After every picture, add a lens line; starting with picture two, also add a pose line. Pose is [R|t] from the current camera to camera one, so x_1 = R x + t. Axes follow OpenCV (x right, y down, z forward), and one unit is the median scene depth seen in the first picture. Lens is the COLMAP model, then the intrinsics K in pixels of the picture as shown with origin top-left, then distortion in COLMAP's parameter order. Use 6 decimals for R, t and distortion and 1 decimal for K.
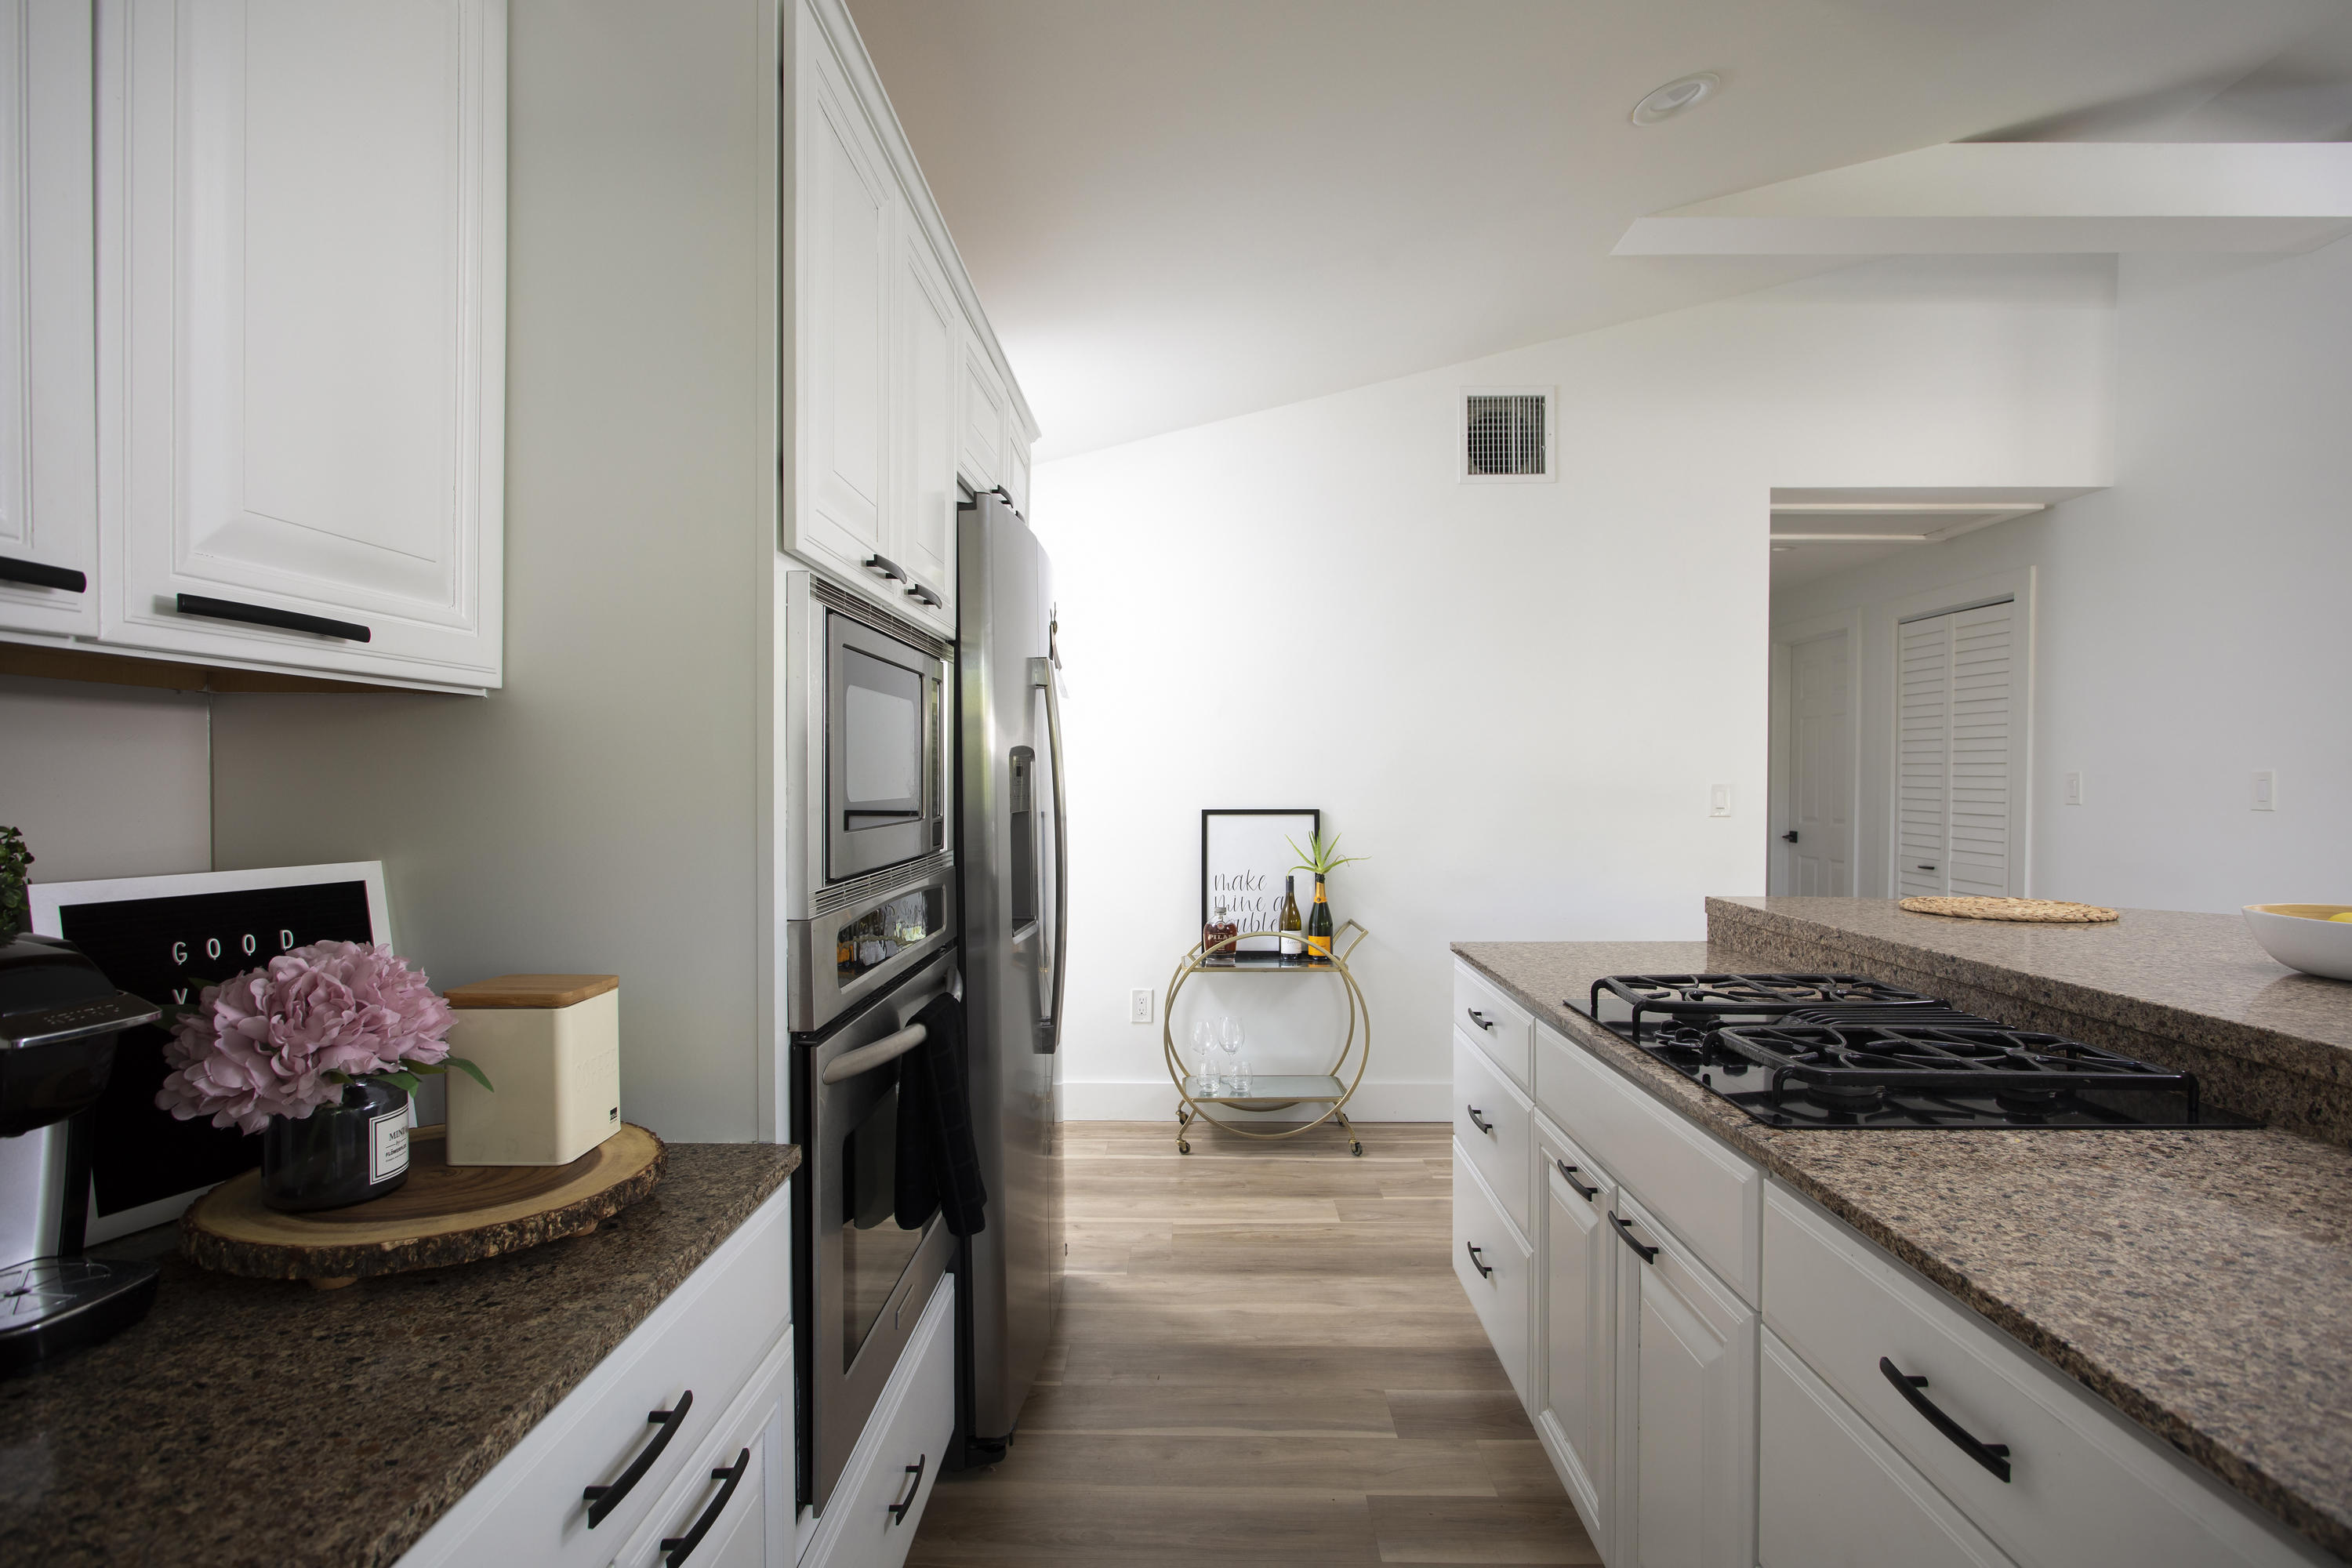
lens RADIAL K [[1186.5, 0, 1176.0], [0, 1186.5, 784.0], [0, 0, 1]] dist [-0.010575, 0.000267]
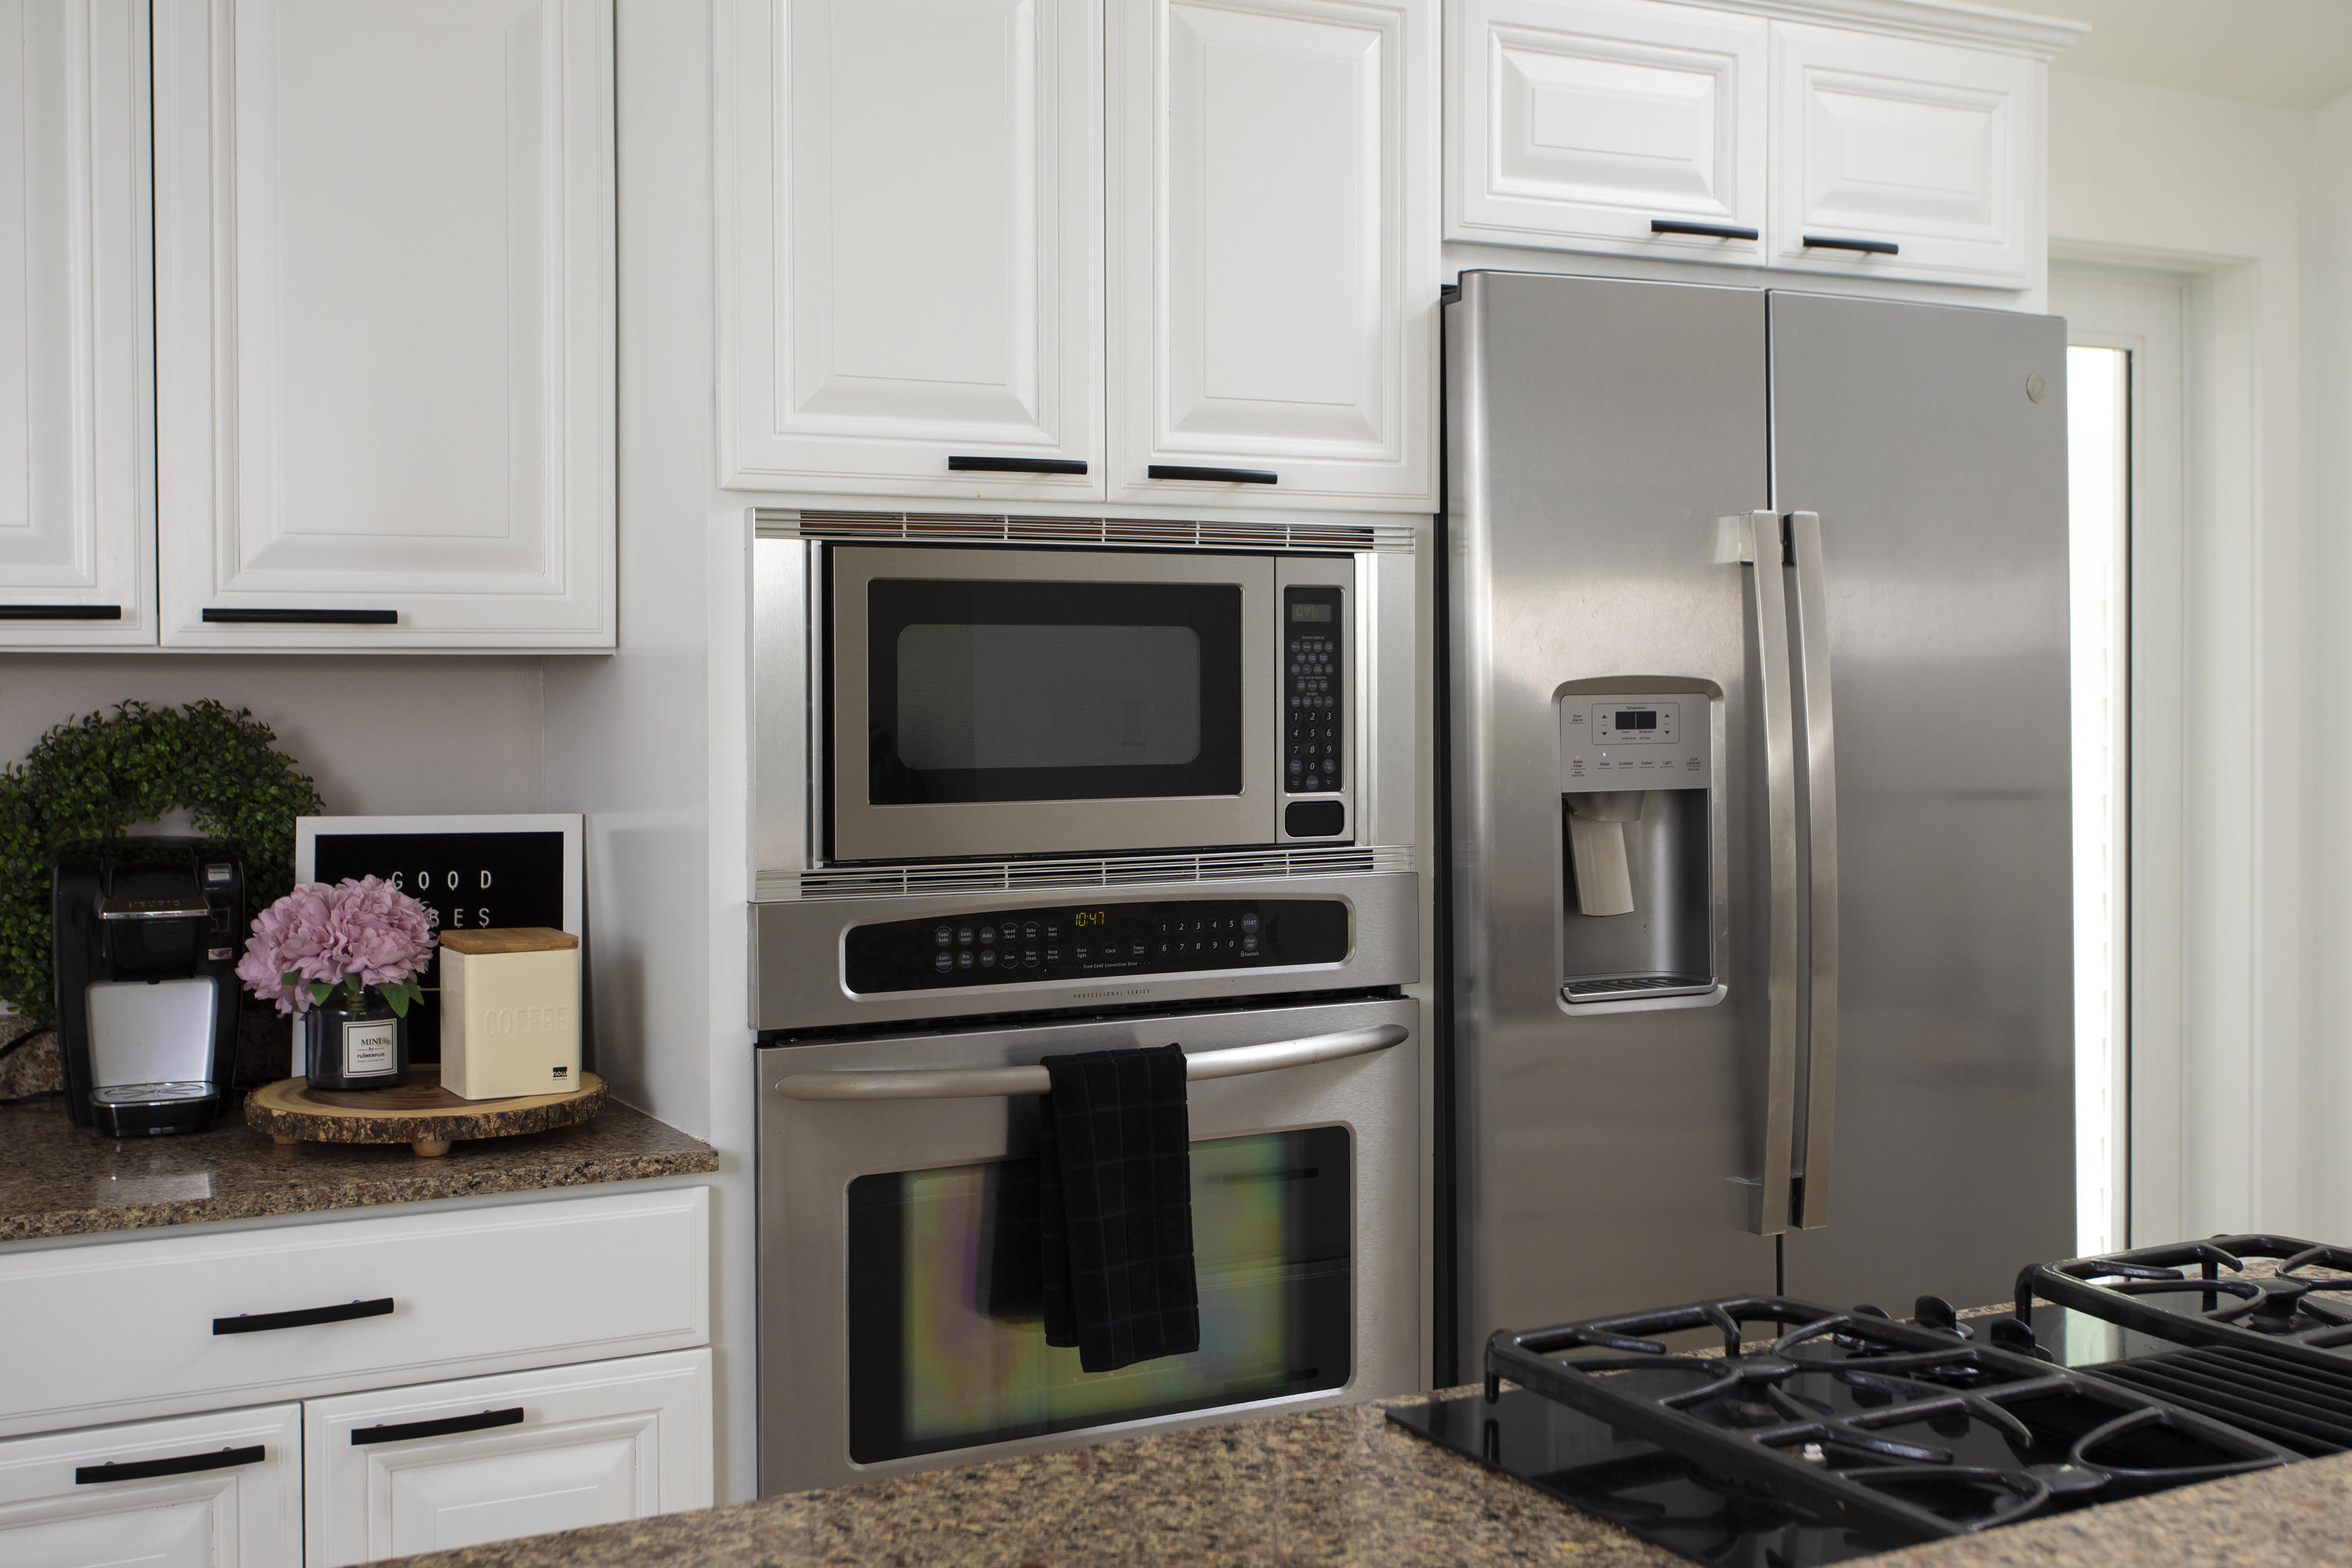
lens RADIAL K [[2534.0, 0, 1176.0], [0, 2534.0, 784.0], [0, 0, 1]] dist [-0.006622, -0.012561]
pose [[0.476376, 0.037756, -0.878431, 1.569065], [-0.000332, 0.999085, 0.042762, -0.057440], [0.879242, -0.020080, 0.475953, 0.403786]]
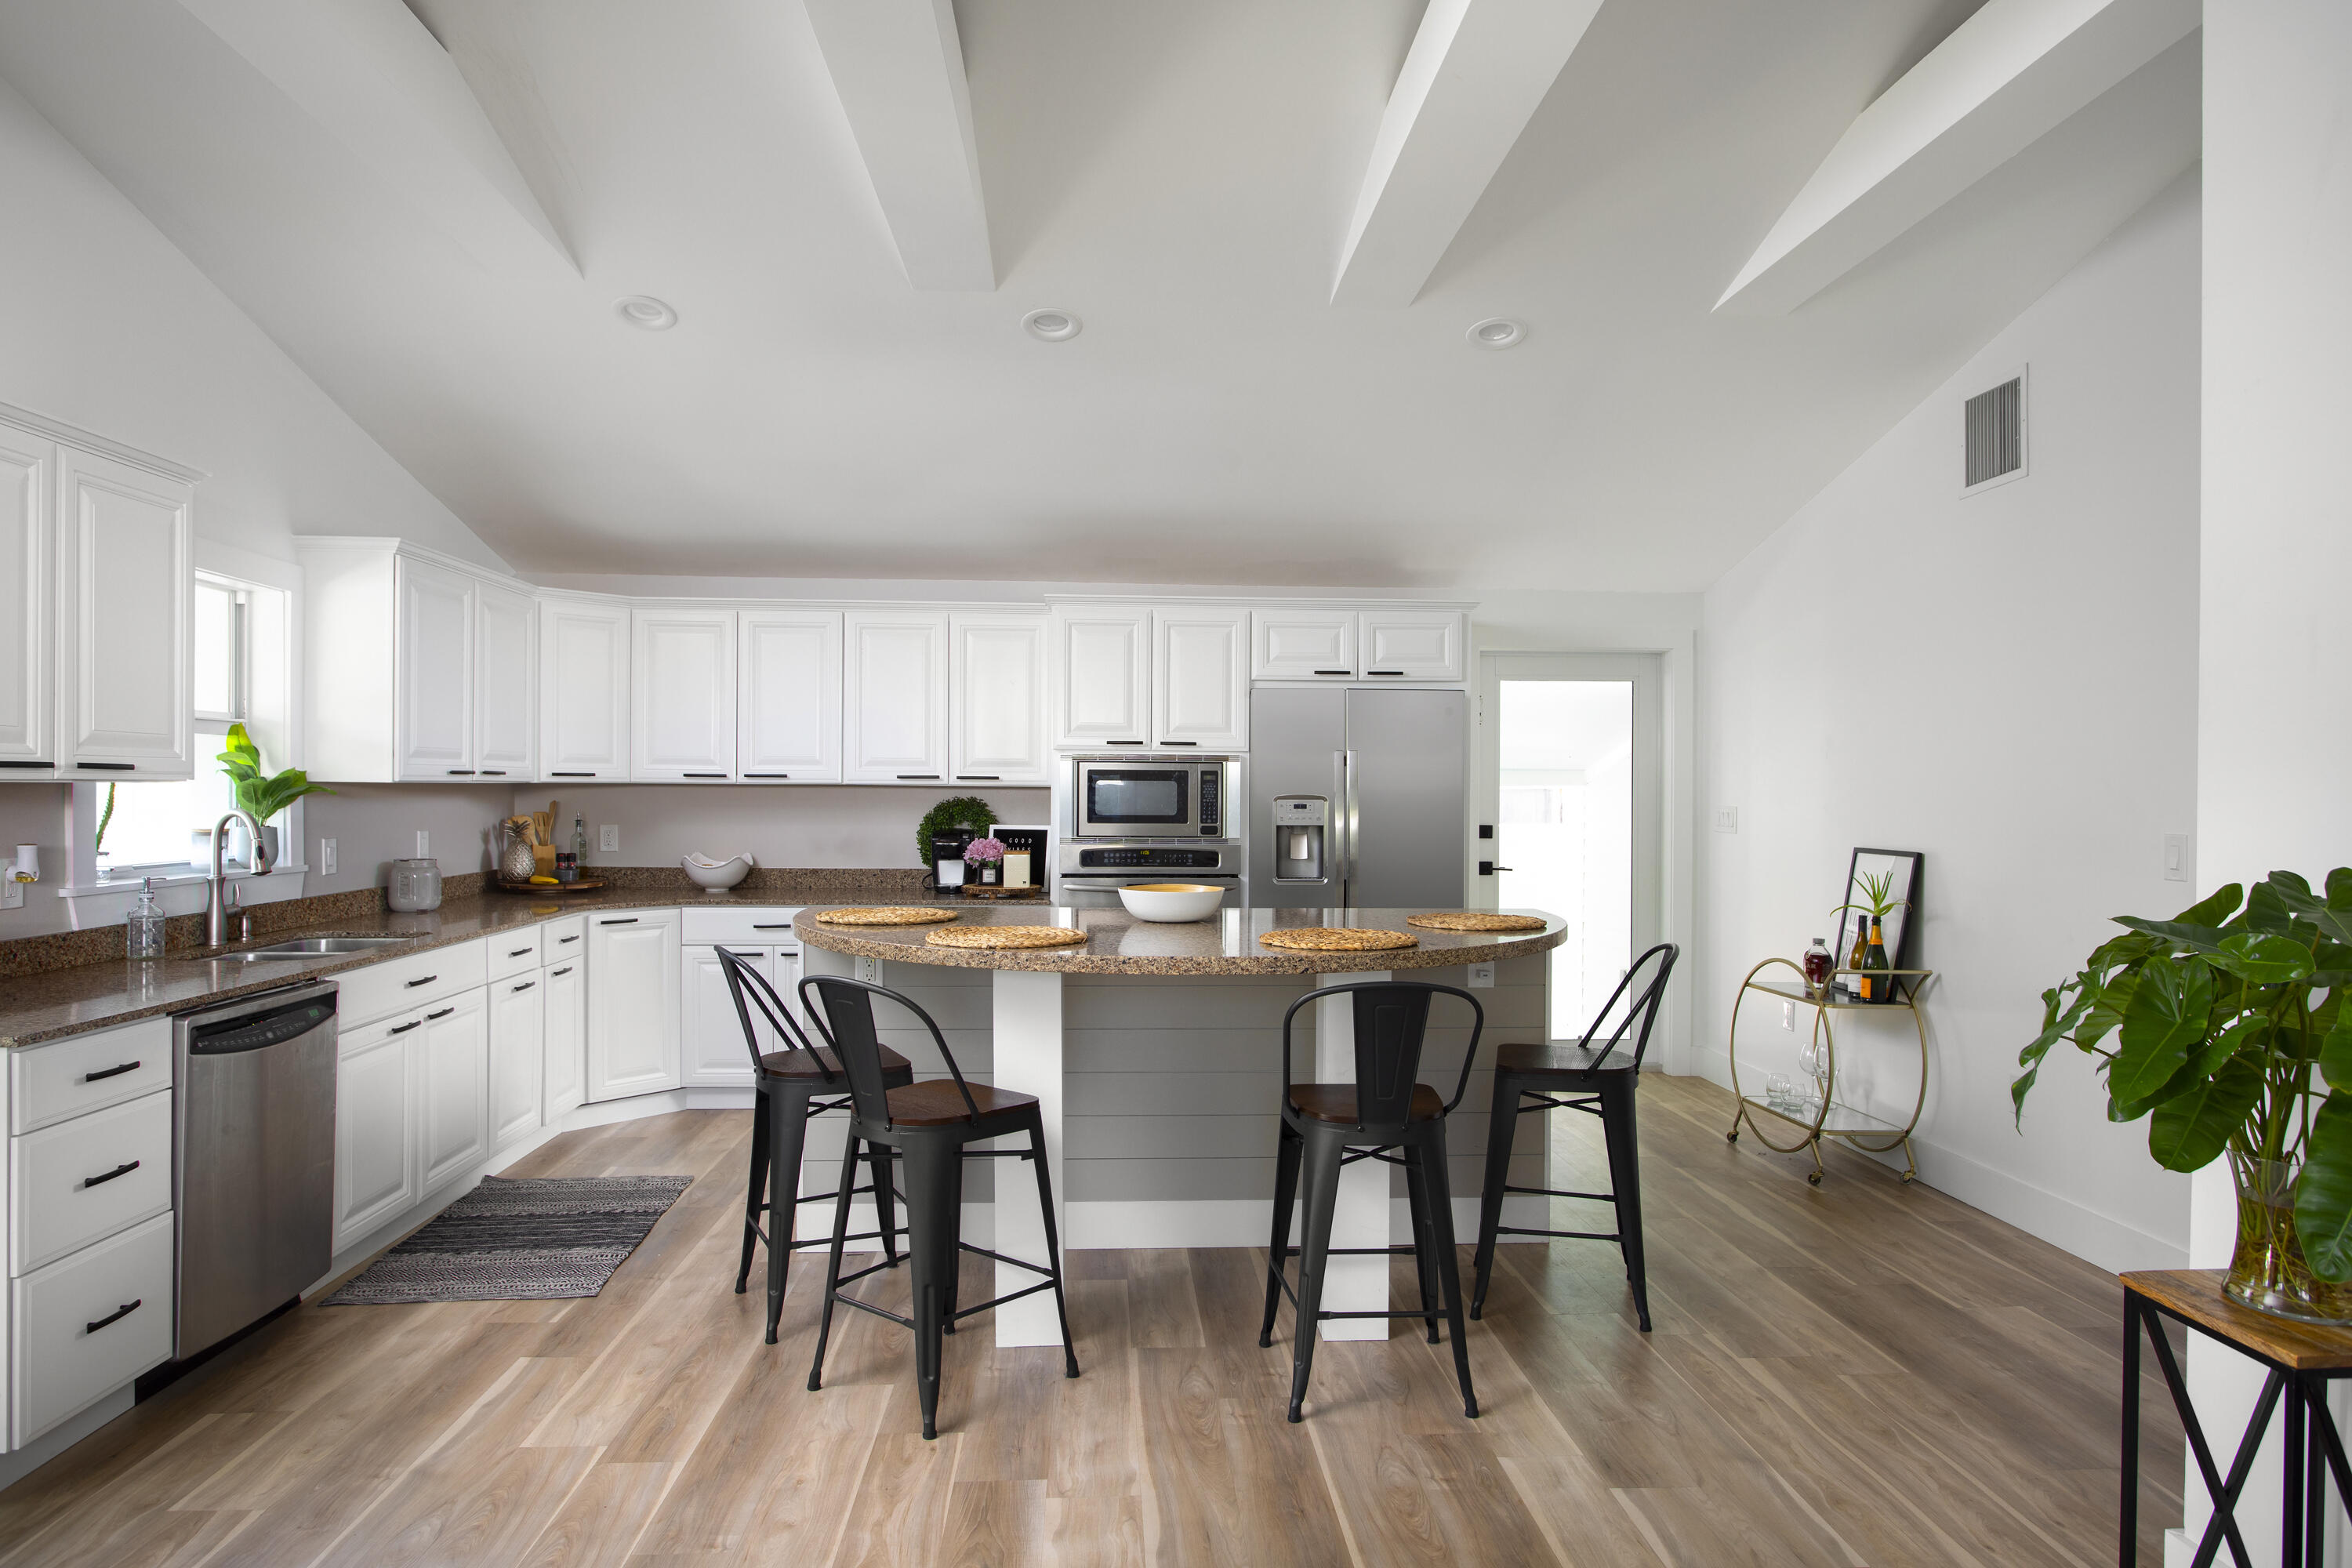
lens RADIAL K [[1464.1, 0, 1176.0], [0, 1464.1, 784.0], [0, 0, 1]] dist [-0.032575, 0.029724]
pose [[0.057394, -0.001063, -0.998351, 4.709383], [-0.010074, 0.999948, -0.001644, -0.081490], [0.998301, 0.010151, 0.057380, 1.161705]]
